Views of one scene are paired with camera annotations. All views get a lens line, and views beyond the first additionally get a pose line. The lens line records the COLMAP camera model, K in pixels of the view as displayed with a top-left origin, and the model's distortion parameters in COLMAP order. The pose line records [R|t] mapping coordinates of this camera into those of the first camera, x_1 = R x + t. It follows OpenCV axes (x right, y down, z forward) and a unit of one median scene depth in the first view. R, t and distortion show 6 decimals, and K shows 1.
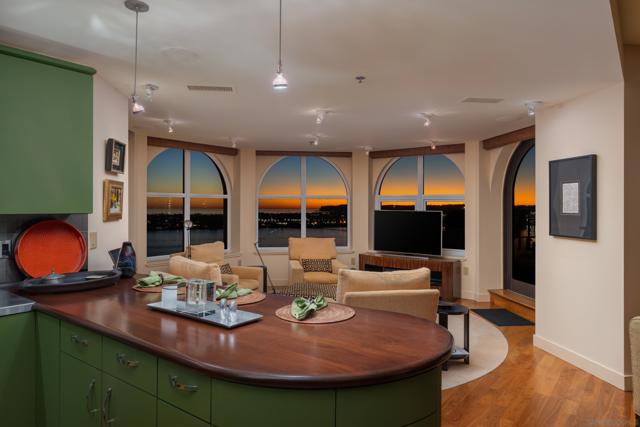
lens RADIAL K [[431.0, 0, 320.0], [0, 431.0, 213.5], [0, 0, 1]] dist [0.000429, -0.000174]
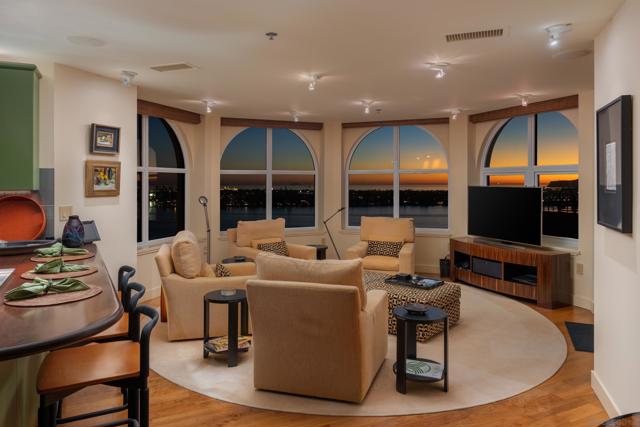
lens RADIAL K [[445.5, 0, 319.9], [0, 445.5, 191.2], [0, 0, 1]] dist [0.000955, 0.000452]
pose [[0.884161, 0.002509, -0.467176, 0.301441], [-0.000977, 0.999993, 0.003522, -0.000593], [0.467182, -0.002658, 0.884157, 0.126707]]
